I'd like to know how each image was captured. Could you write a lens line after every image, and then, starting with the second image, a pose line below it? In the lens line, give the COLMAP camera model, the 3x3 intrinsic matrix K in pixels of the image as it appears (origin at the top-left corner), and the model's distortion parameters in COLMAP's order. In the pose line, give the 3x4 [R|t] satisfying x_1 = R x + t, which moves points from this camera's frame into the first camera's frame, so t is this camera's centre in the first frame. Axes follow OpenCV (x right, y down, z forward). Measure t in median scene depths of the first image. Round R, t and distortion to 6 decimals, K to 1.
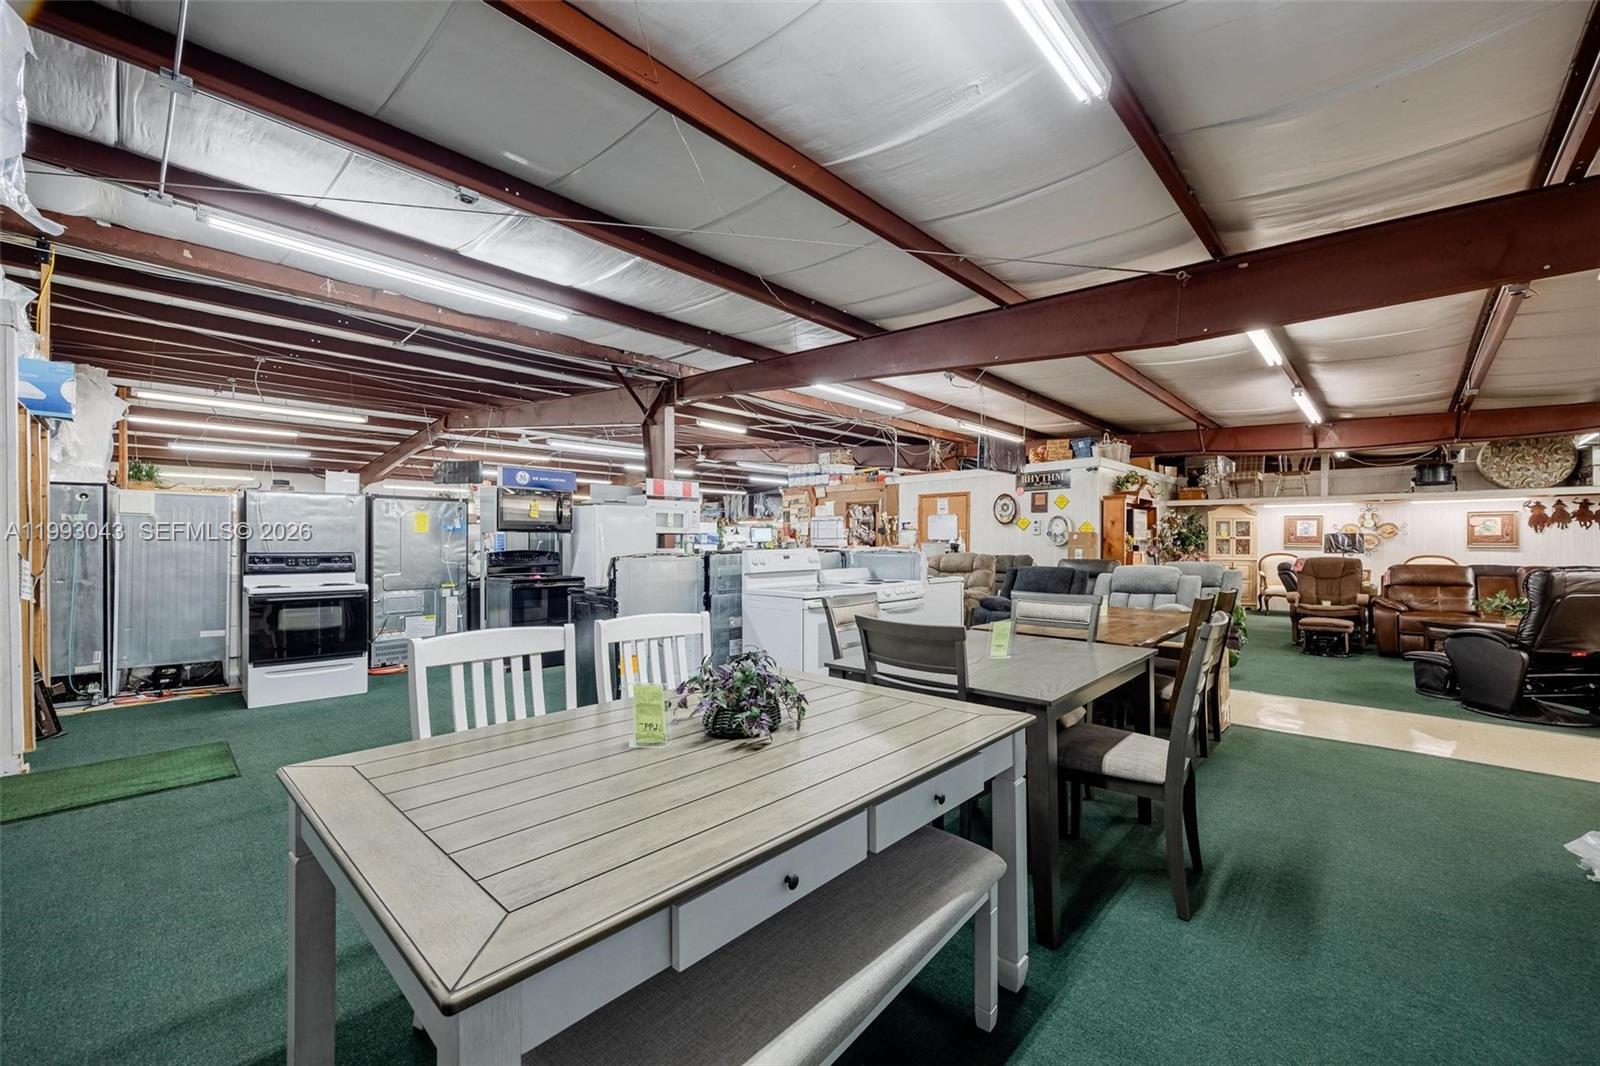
lens RADIAL K [[657.7, 0, 805.2], [0, 657.7, 534.9], [0, 0, 1]] dist [0.010845, 0.000118]
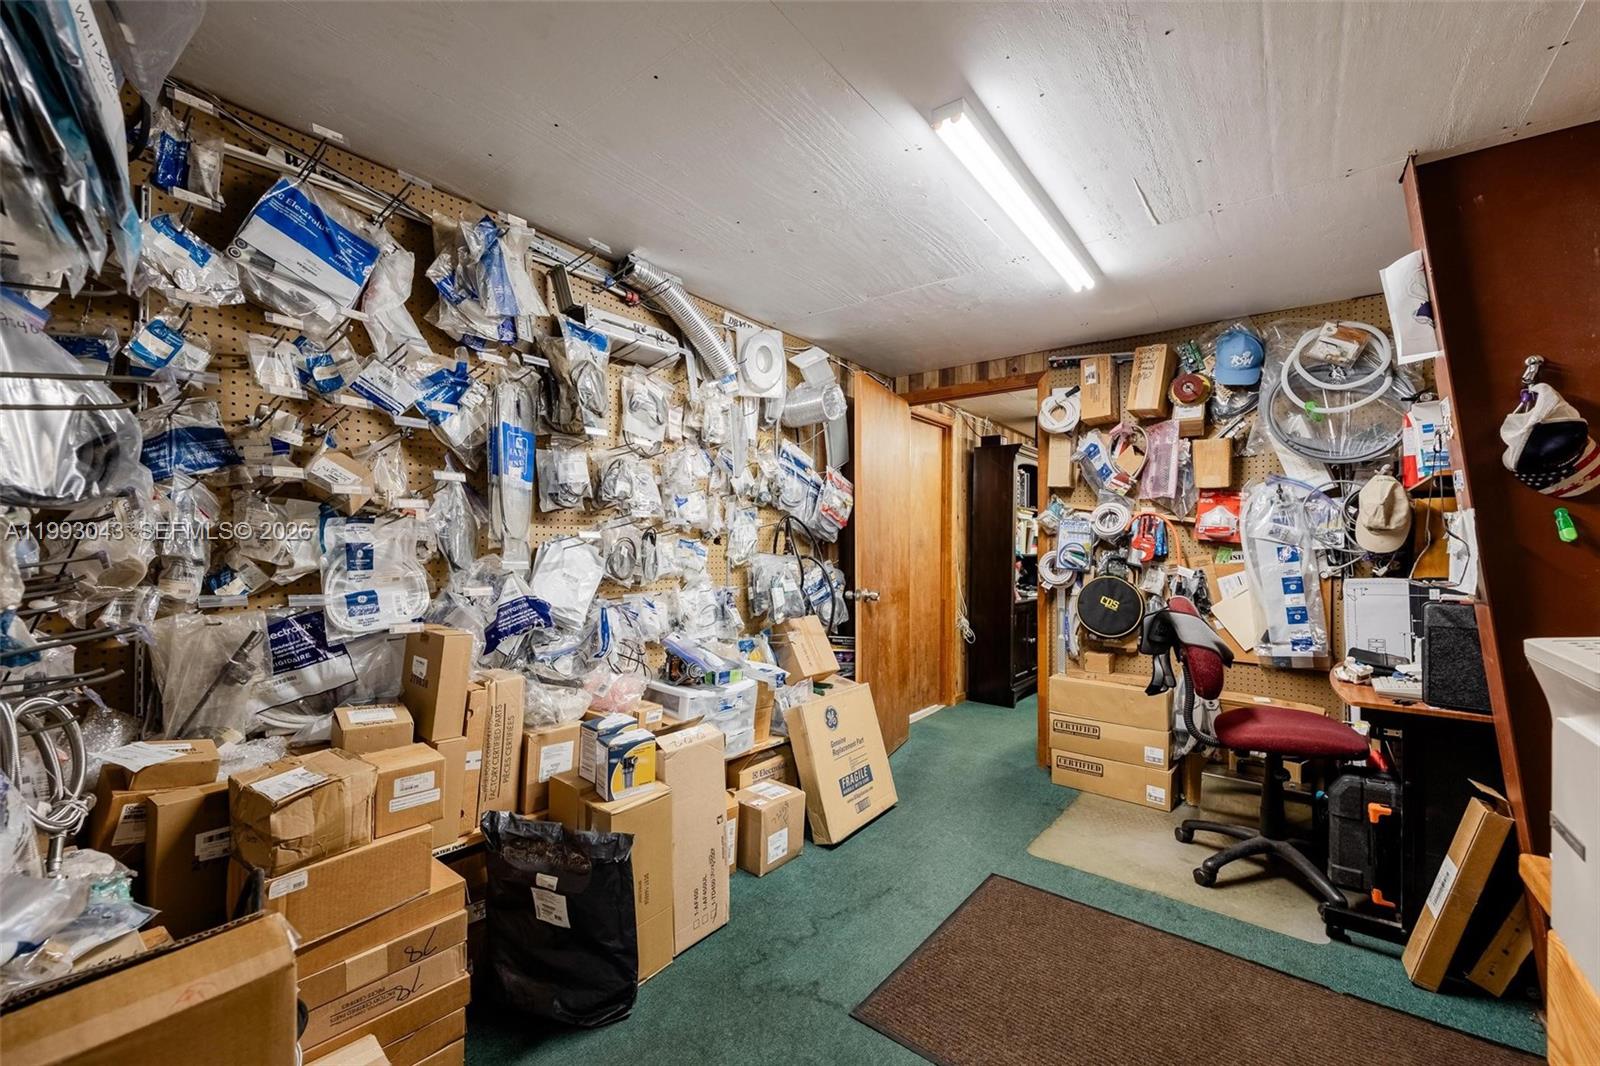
lens RADIAL K [[657.7, 0, 803.6], [0, 657.7, 542.5], [0, 0, 1]] dist [0.010845, 0.000118]
pose [[0.993833, 0.000146, 0.110886, 0.084497], [-0.000981, 0.999972, 0.007478, 0.015711], [-0.110882, -0.007541, 0.993805, 0.959530]]
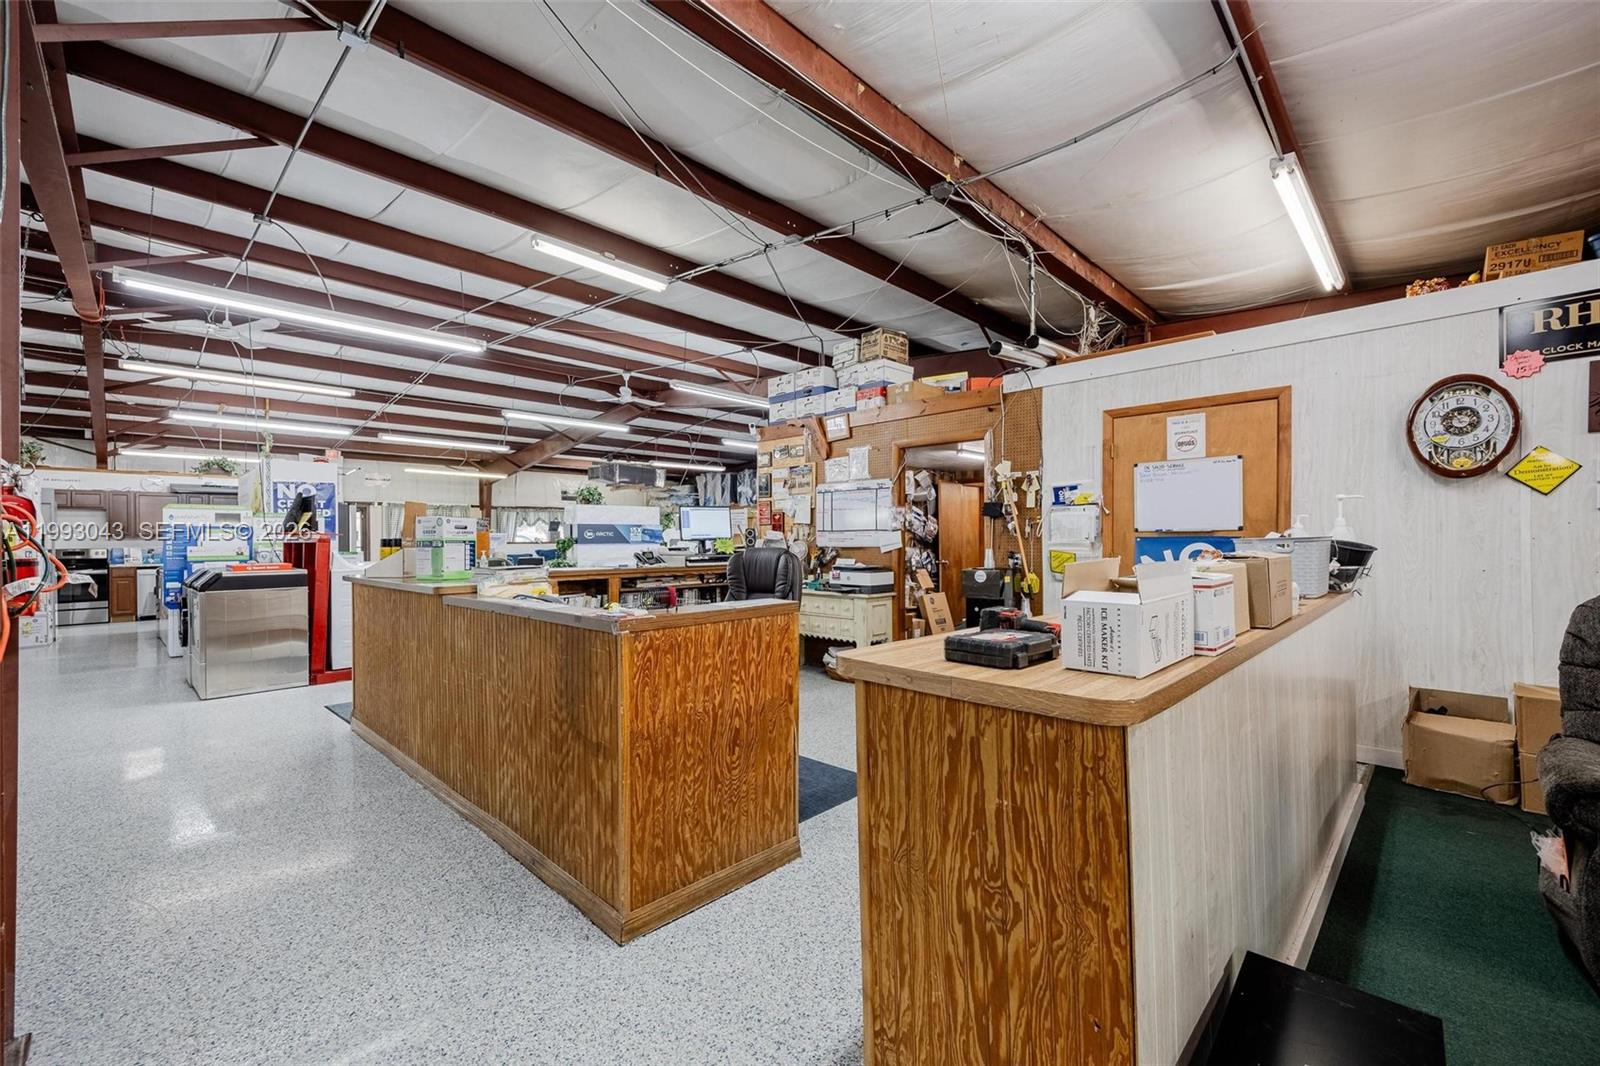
lens RADIAL K [[657.7, 0, 816.0], [0, 657.7, 523.0], [0, 0, 1]] dist [0.010845, 0.000118]
pose [[0.999961, -0.006821, 0.005566, 0.005972], [0.006885, 0.999909, -0.011597, 0.005116], [-0.005486, 0.011635, 0.999917, 0.553512]]
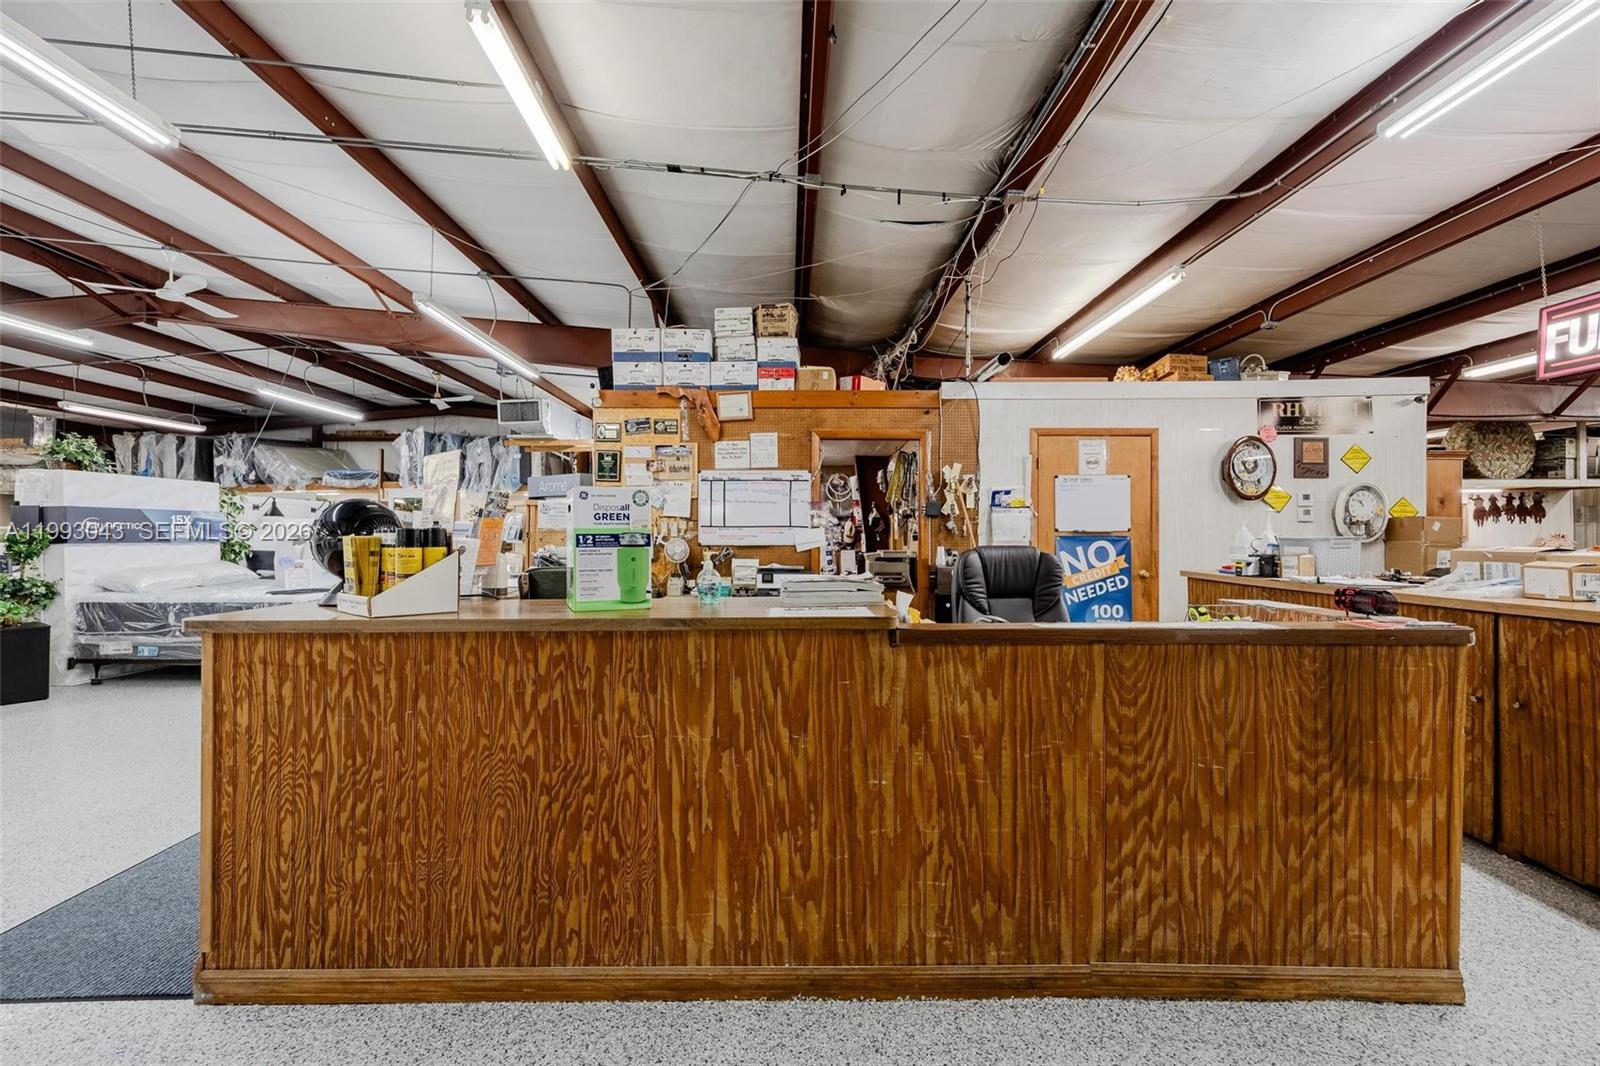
lens RADIAL K [[657.7, 0, 801.4], [0, 657.7, 531.0], [0, 0, 1]] dist [0.010845, 0.000118]
pose [[0.718688, 0.004287, 0.695319, -0.214360], [-0.008057, 0.999965, 0.002163, 0.006954], [-0.695286, -0.007156, 0.718698, 0.696675]]
